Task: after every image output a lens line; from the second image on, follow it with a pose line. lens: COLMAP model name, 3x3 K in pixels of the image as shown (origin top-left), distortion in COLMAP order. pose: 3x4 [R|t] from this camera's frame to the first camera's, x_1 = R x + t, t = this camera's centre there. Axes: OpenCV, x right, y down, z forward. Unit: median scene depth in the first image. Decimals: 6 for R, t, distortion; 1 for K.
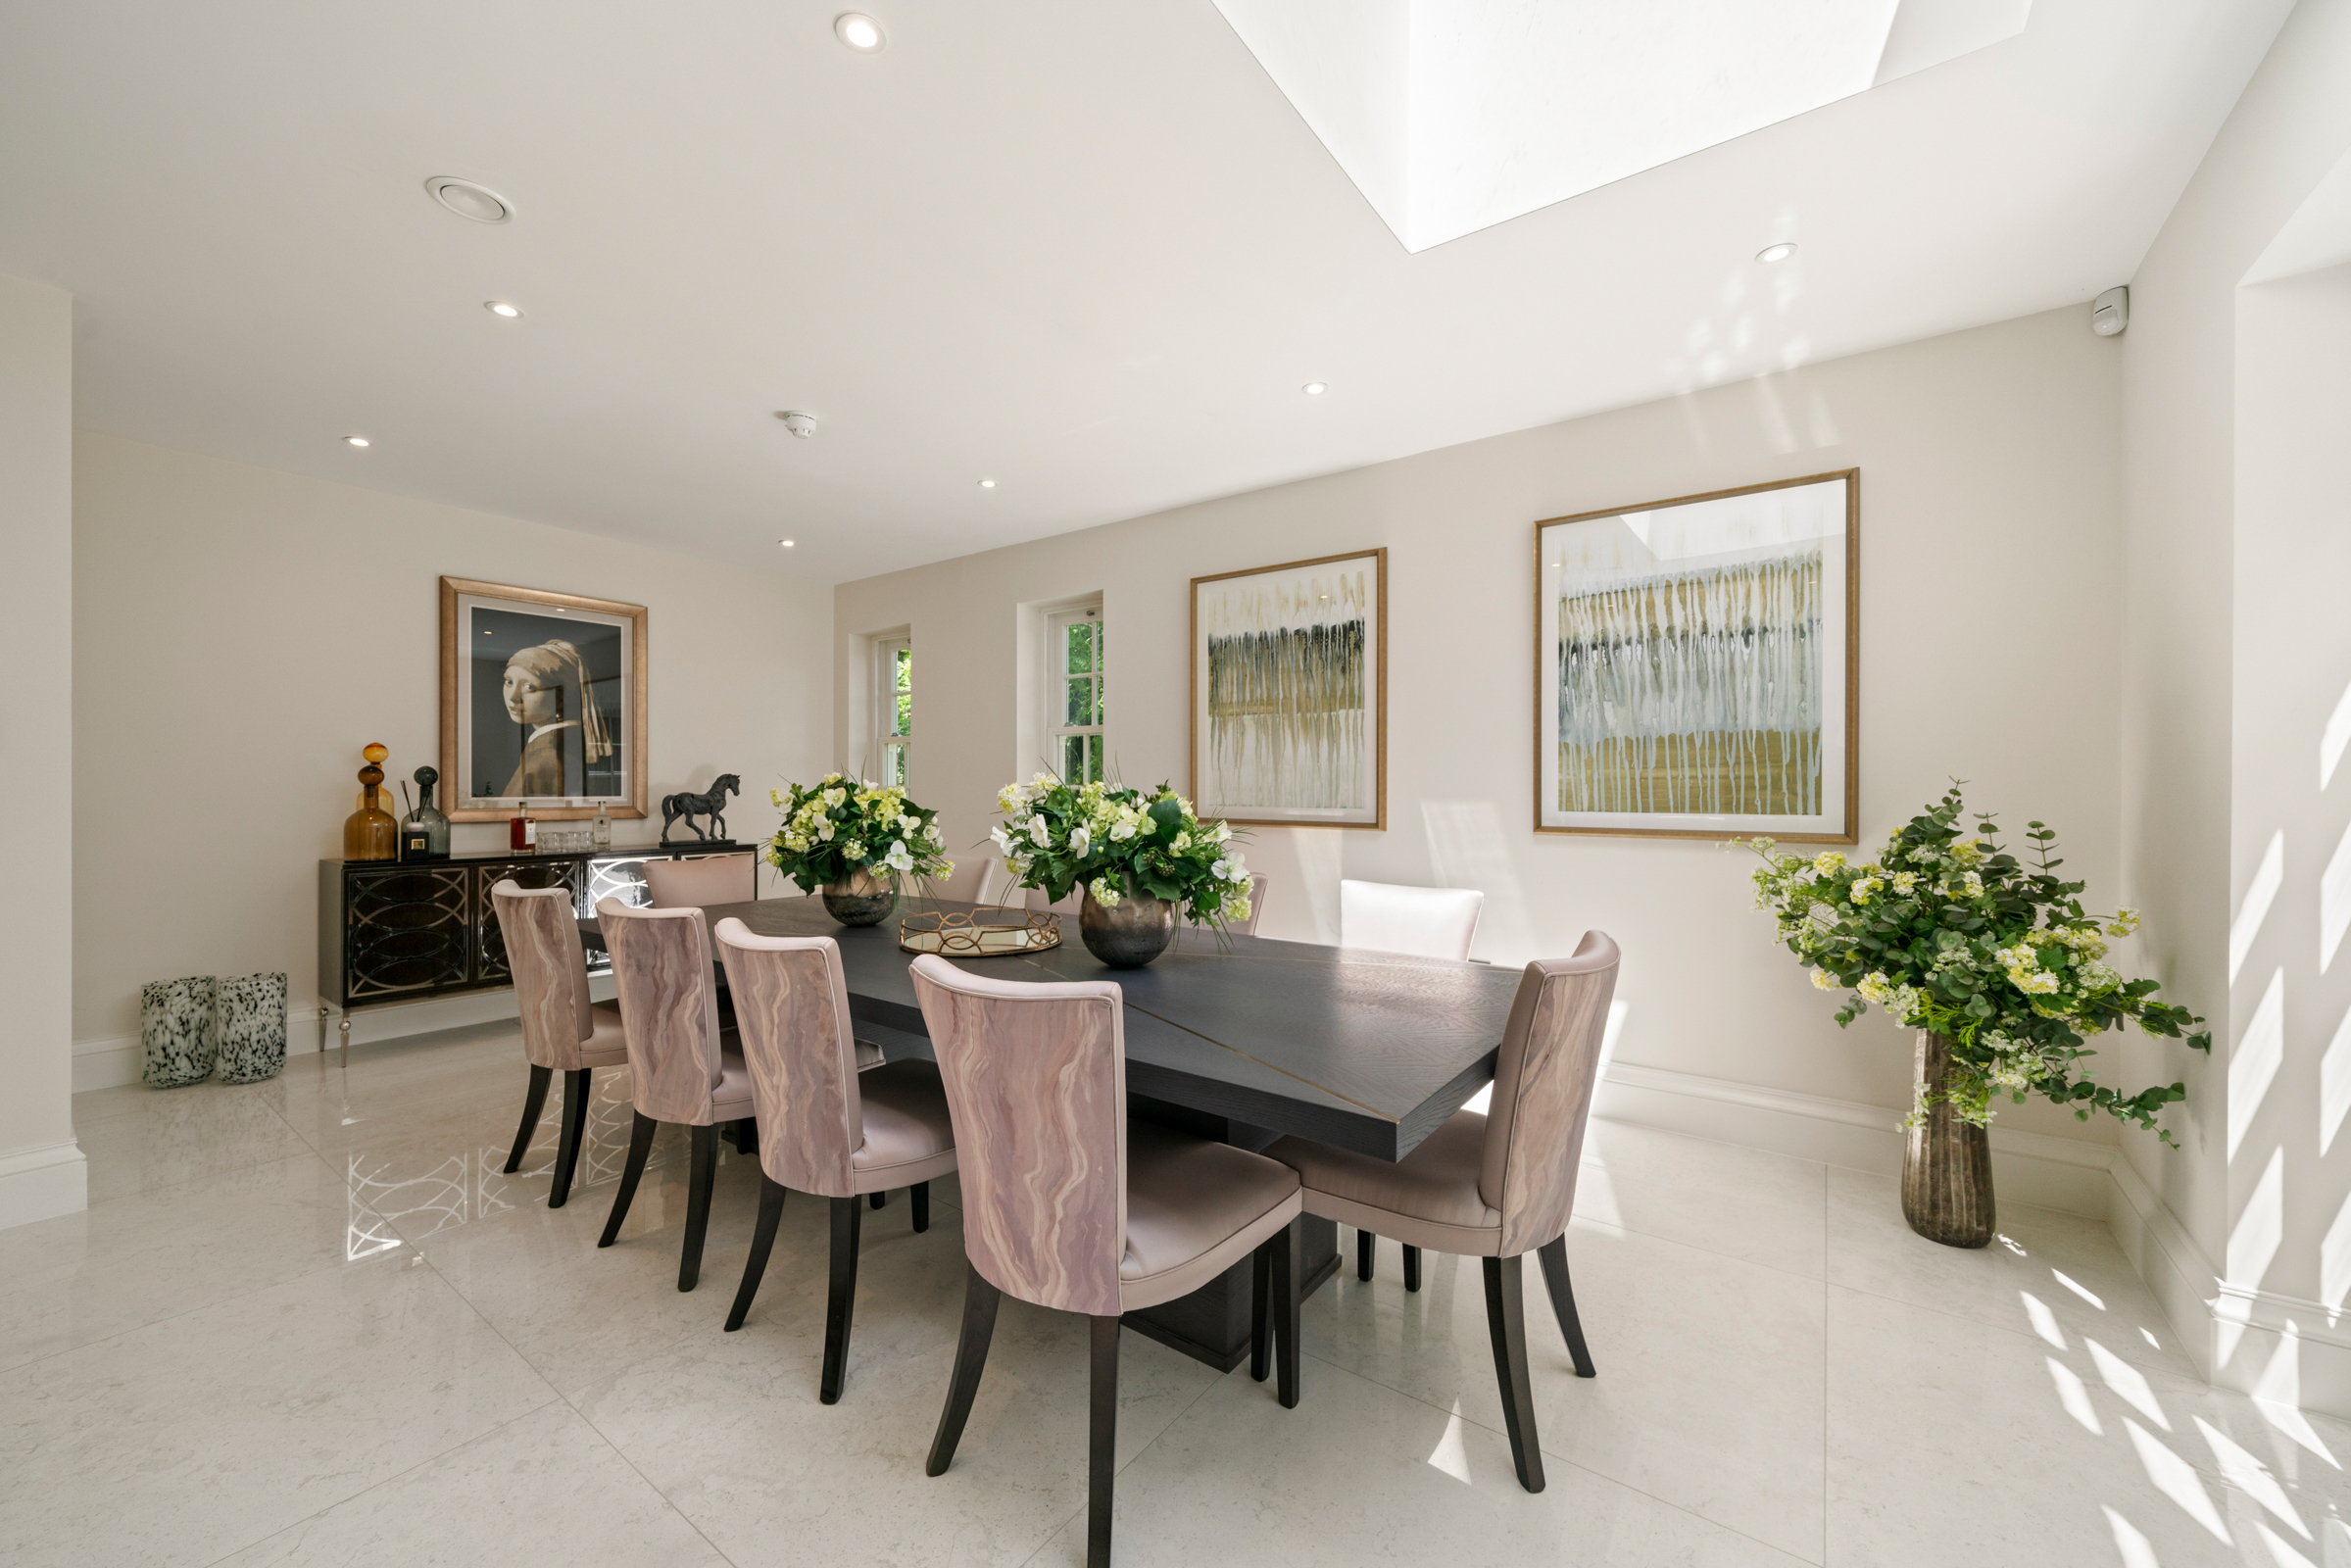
lens RADIAL K [[865.5, 0, 1174.6], [0, 865.5, 782.8], [0, 0, 1]] dist [-0.000069, -0.000024]
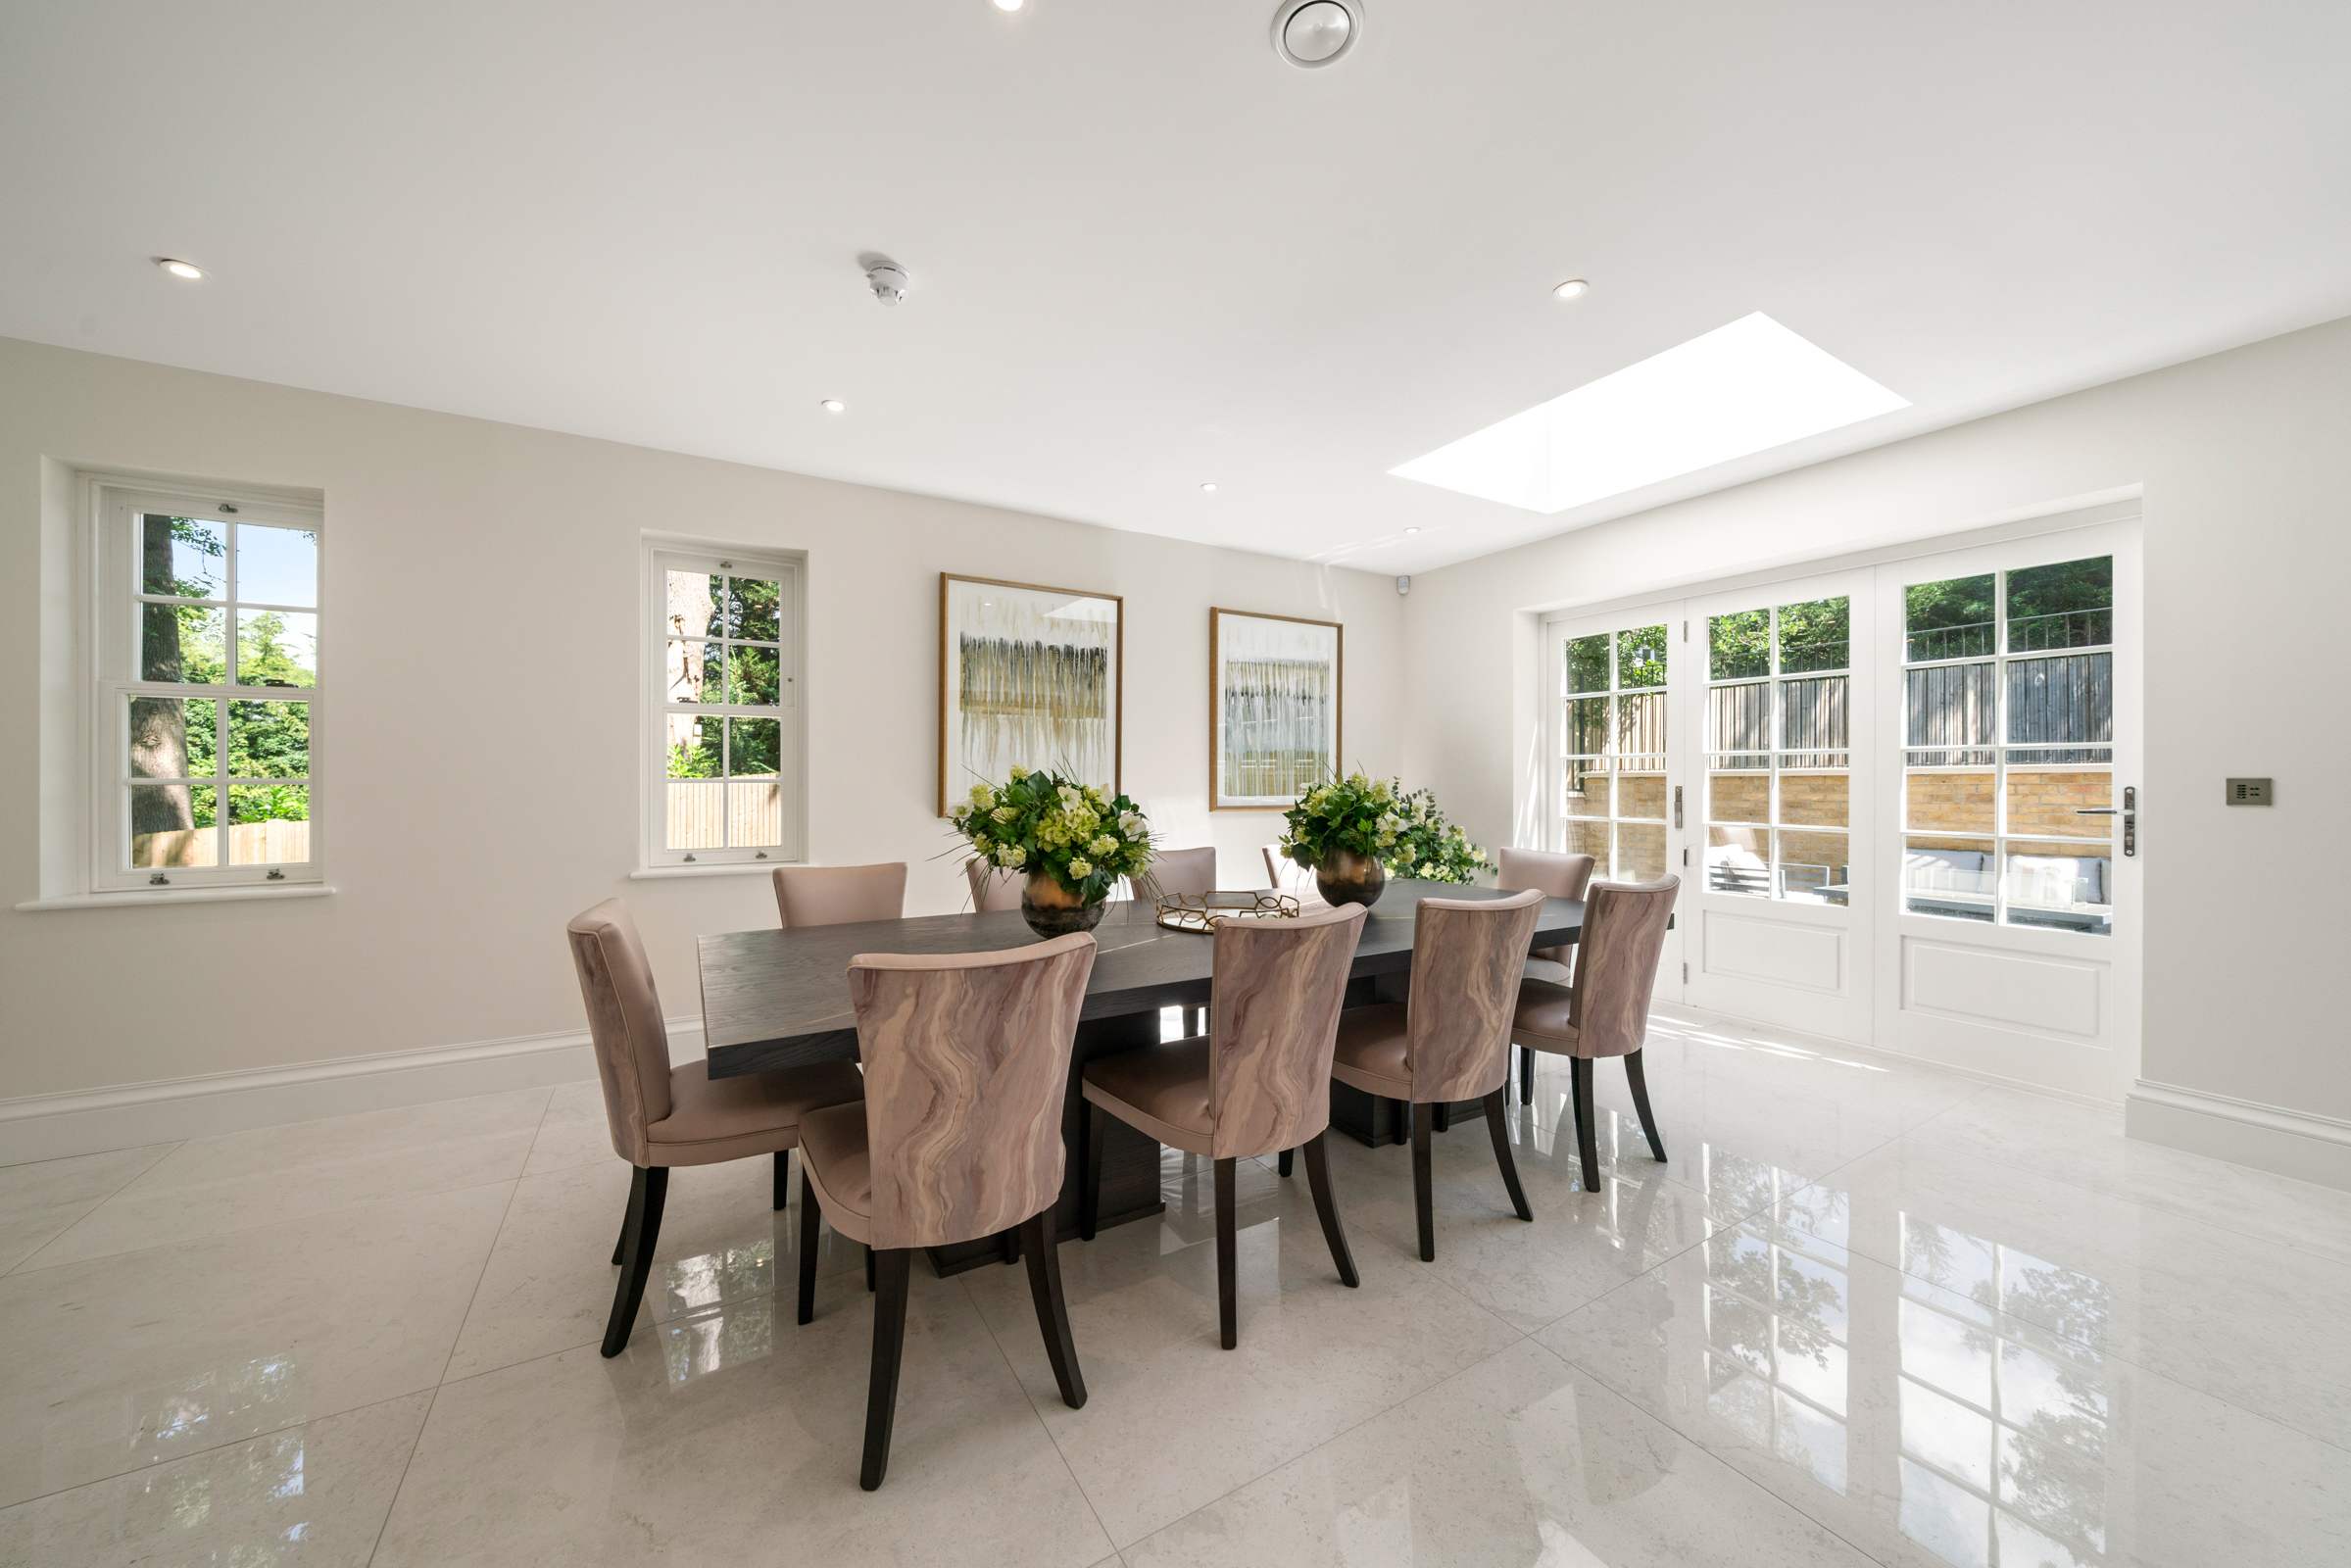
lens RADIAL K [[865.5, 0, 1177.4], [0, 865.5, 783.4], [0, 0, 1]] dist [-0.000069, -0.000024]
pose [[0.386040, 0.001115, 0.922481, -0.910365], [0.001645, 0.999997, -0.001897, 0.011206], [-0.922481, 0.002250, 0.386037, 0.417038]]
